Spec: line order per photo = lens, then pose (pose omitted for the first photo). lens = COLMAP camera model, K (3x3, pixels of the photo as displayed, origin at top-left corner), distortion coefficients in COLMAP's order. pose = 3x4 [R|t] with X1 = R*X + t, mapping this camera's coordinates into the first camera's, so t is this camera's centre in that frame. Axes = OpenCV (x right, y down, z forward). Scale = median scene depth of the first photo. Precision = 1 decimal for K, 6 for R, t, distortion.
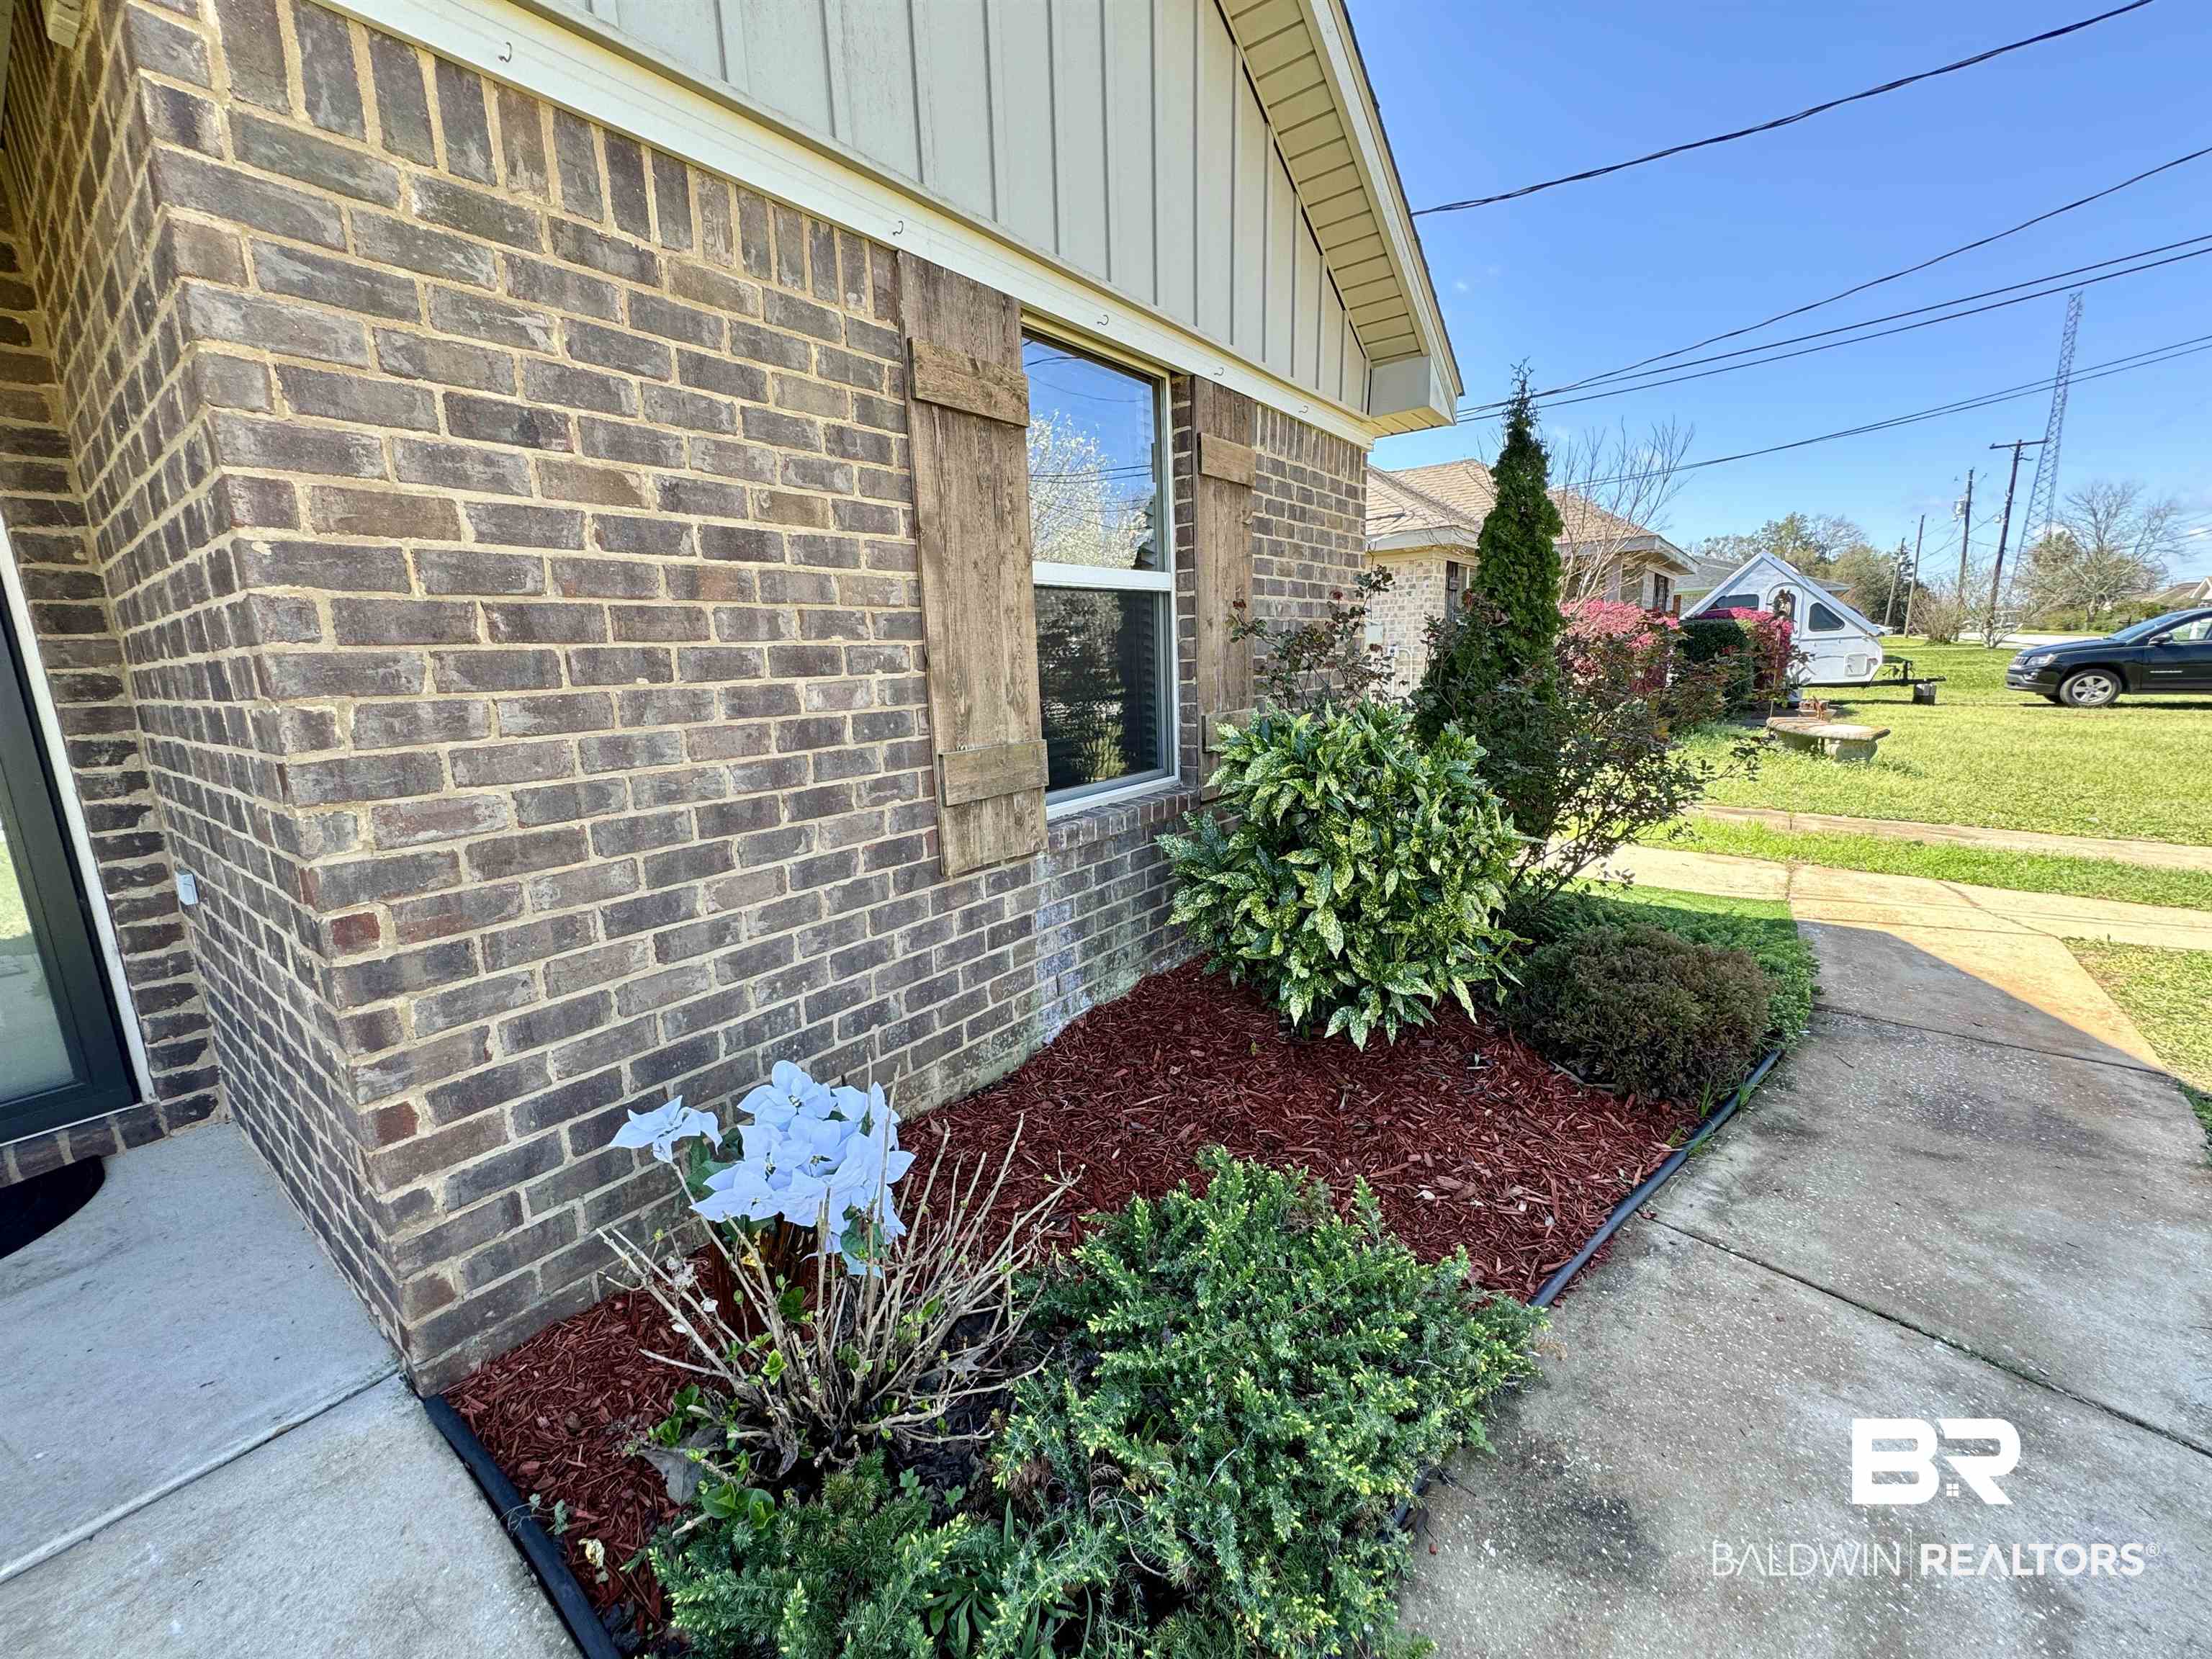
lens RADIAL K [[884.6, 0, 1105.8], [0, 884.6, 826.4], [0, 0, 1]] dist [0.000447, 0.000234]
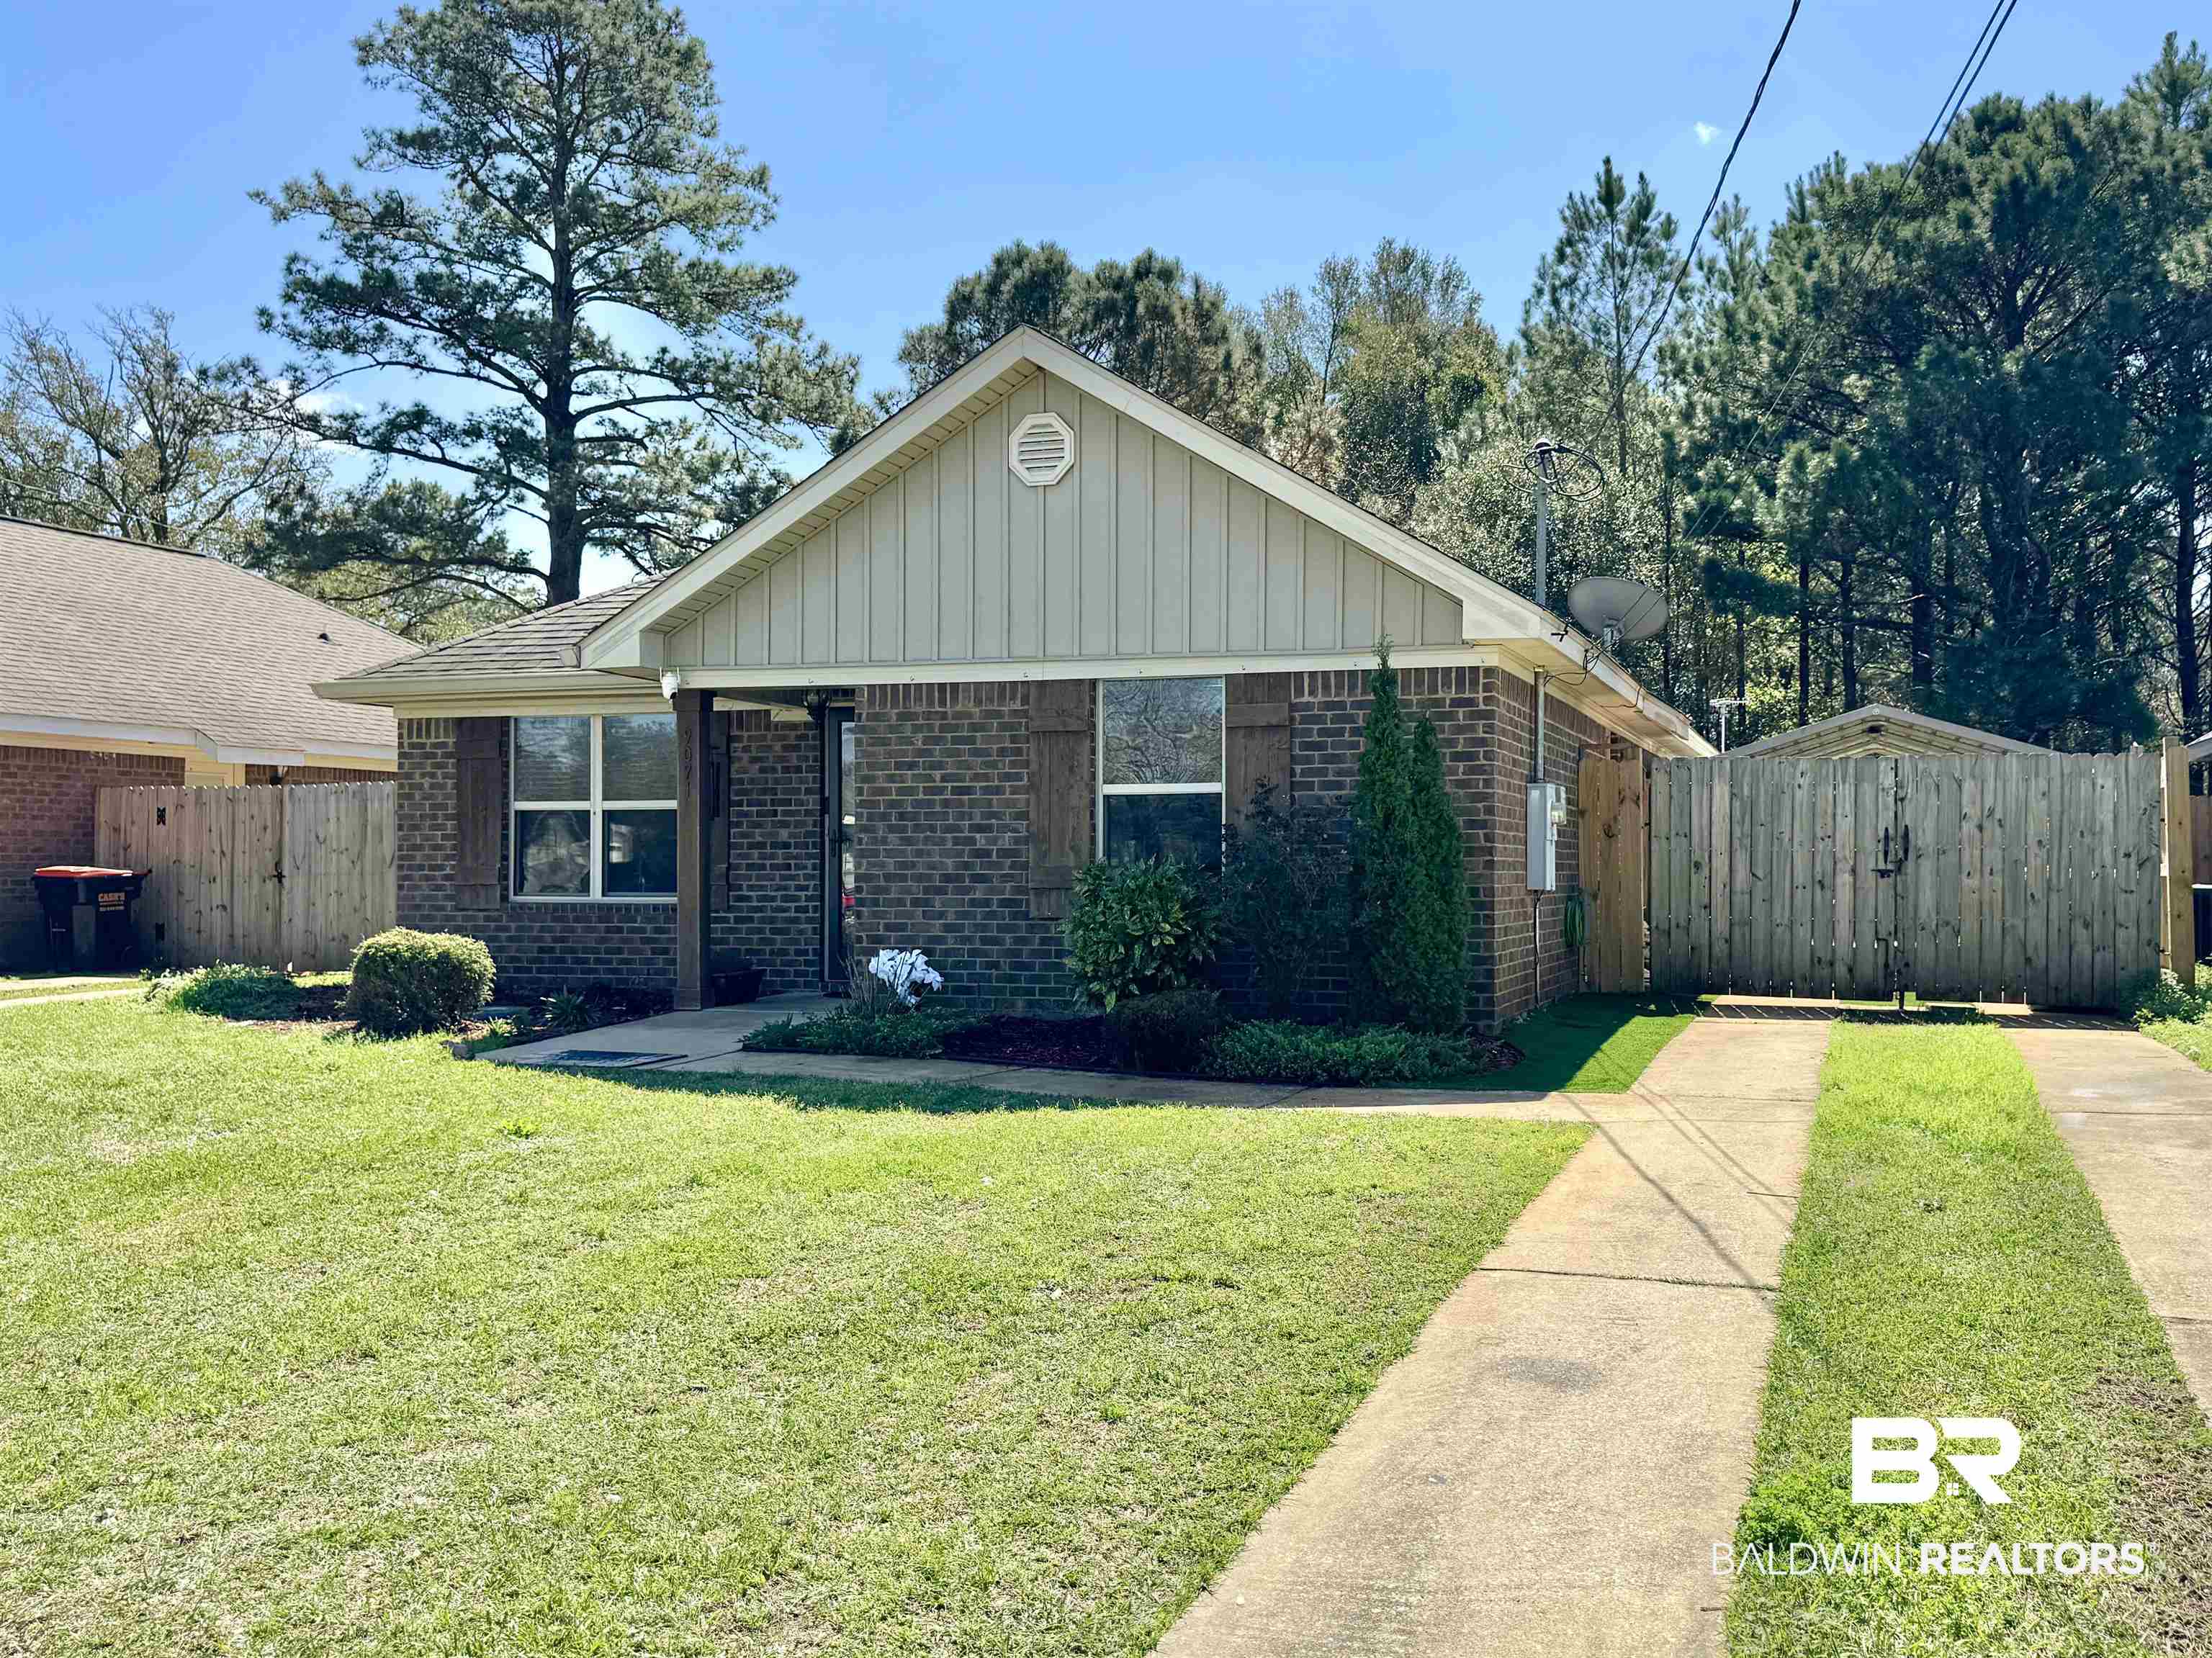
lens RADIAL K [[1968.8, 0, 1106.0], [0, 1968.8, 829.0], [0, 0, 1]] dist [0.050263, 0.000683]
pose [[0.307399, 0.017249, -0.951424, 5.926045], [-0.192211, 0.980352, -0.044328, 0.020752], [0.931966, 0.196500, 0.304675, -0.570029]]
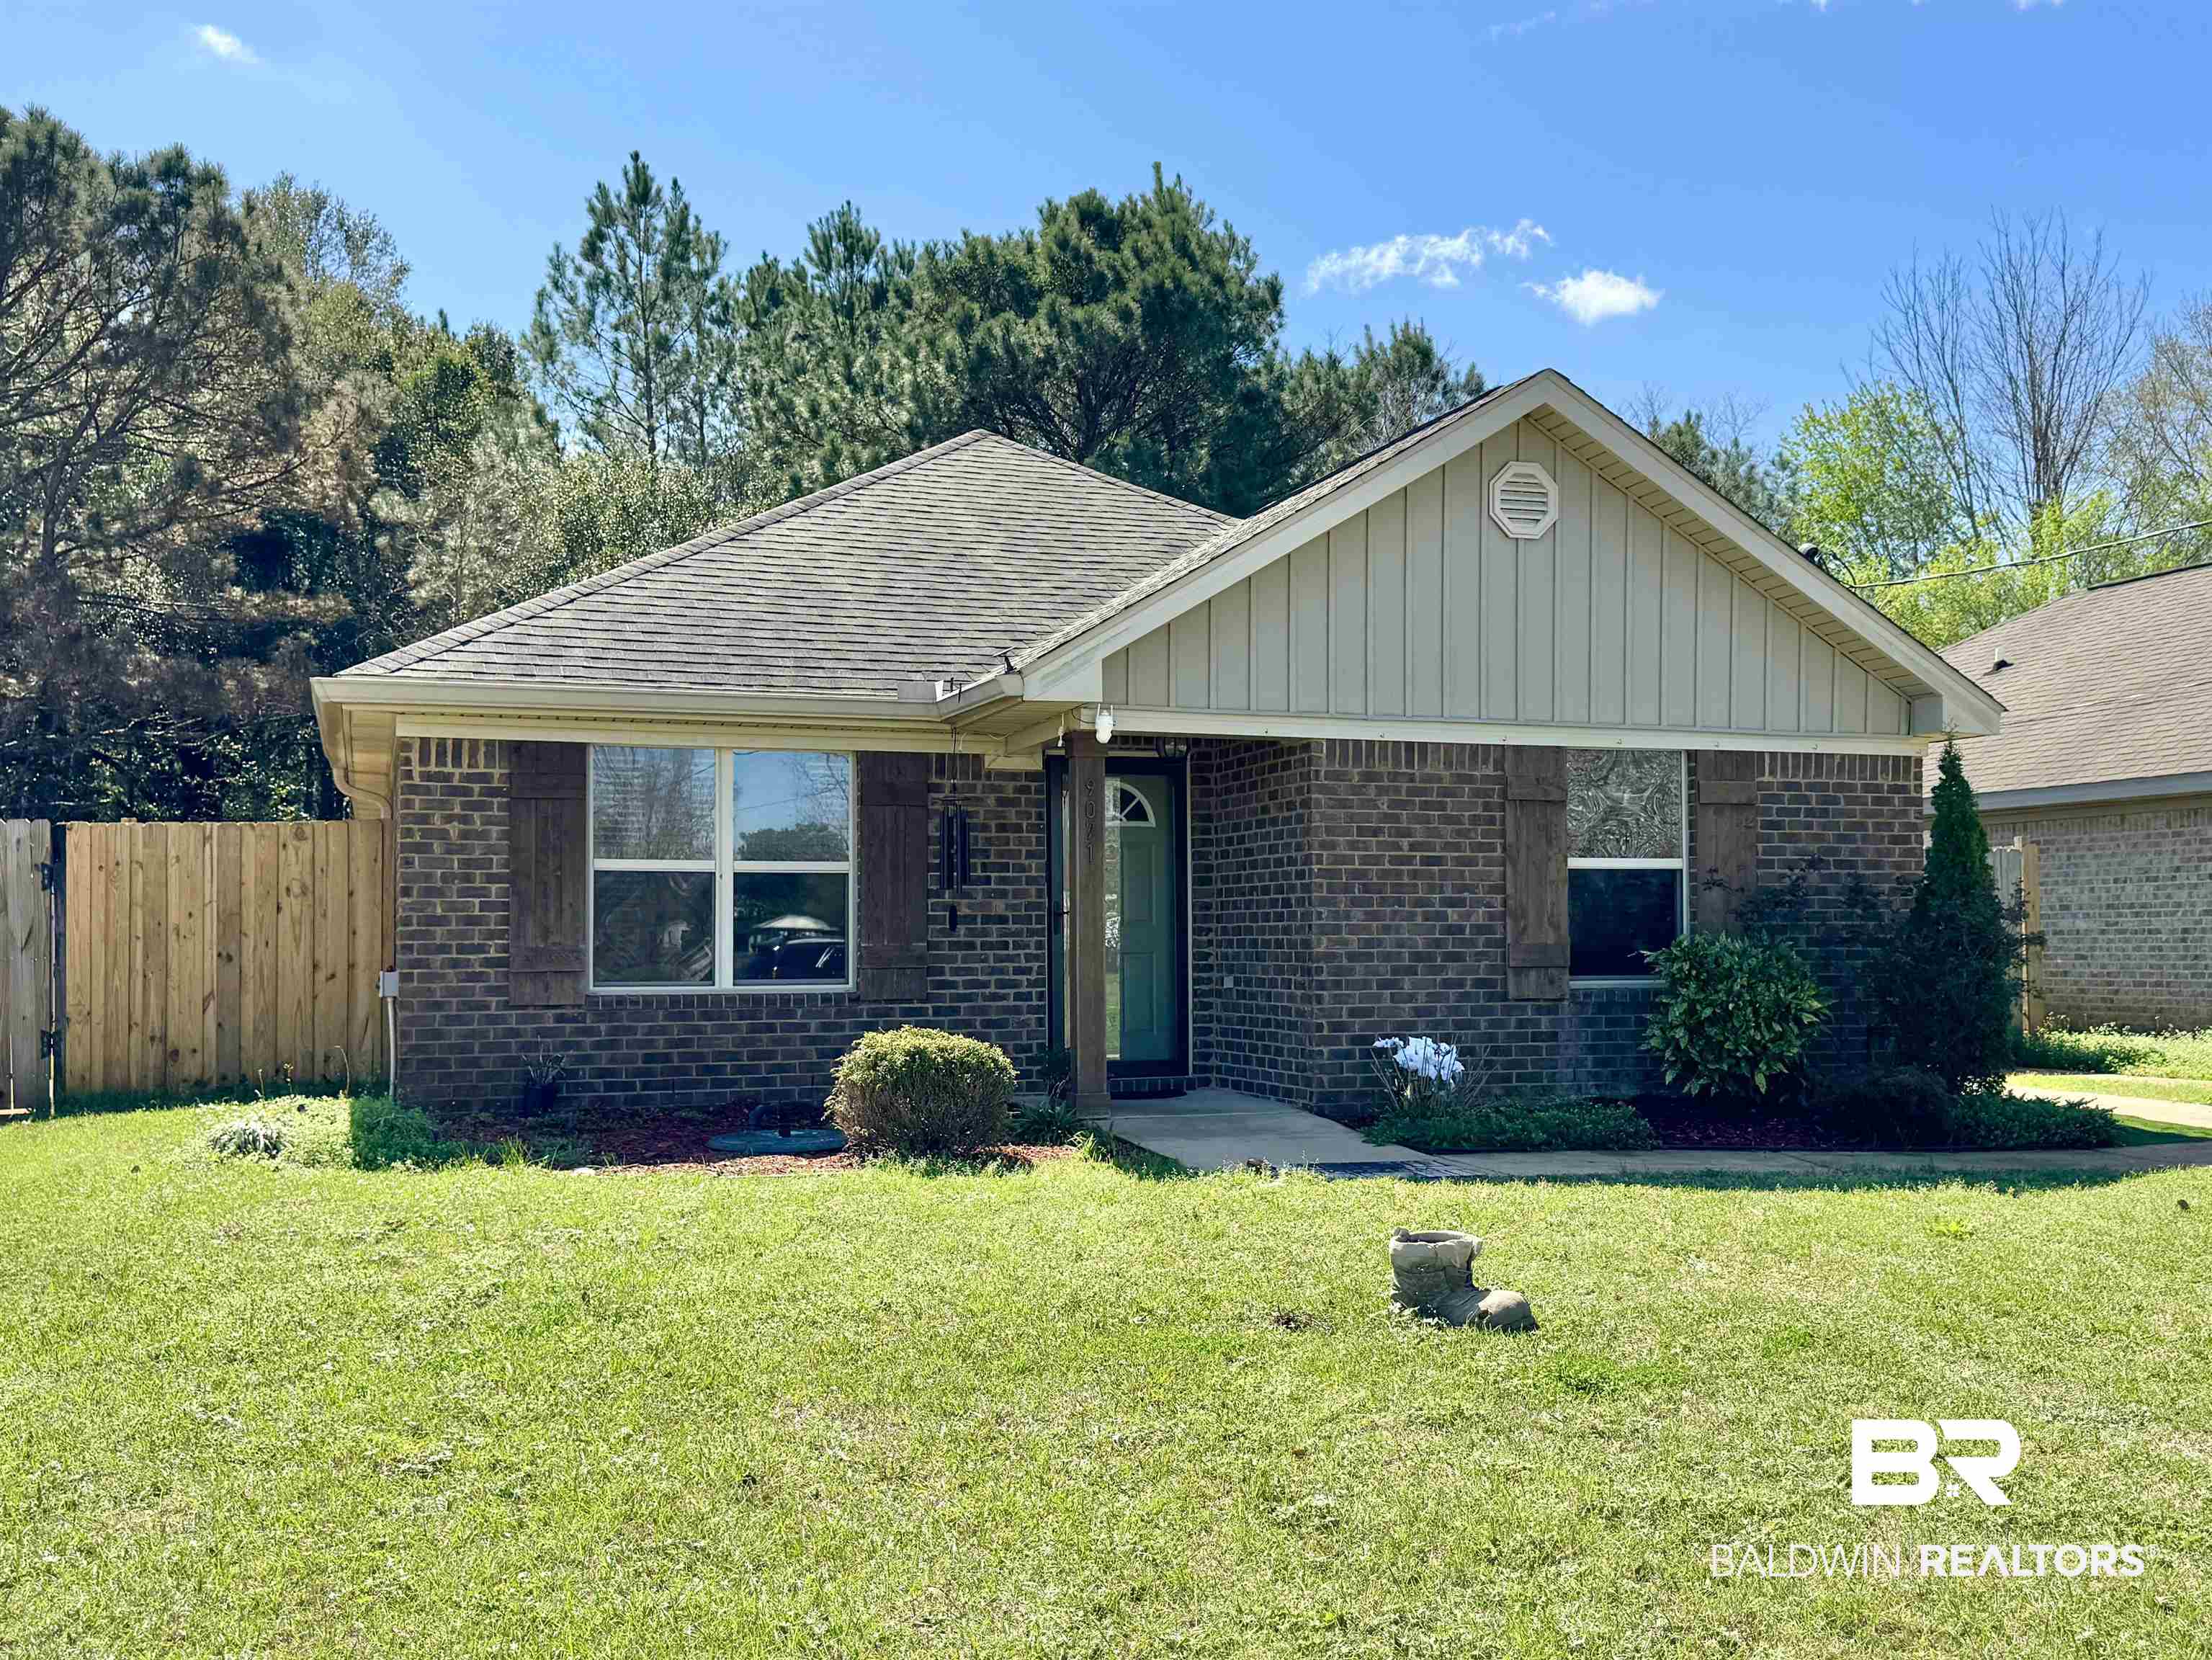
lens RADIAL K [[2227.8, 0, 1114.3], [0, 2227.8, 882.9], [0, 0, 1]] dist [0.078041, -0.009892]
pose [[0.830874, 0.018373, -0.556157, 2.544853], [-0.131617, 0.977584, -0.164335, 0.991946], [0.540671, 0.209742, 0.814668, -5.022597]]
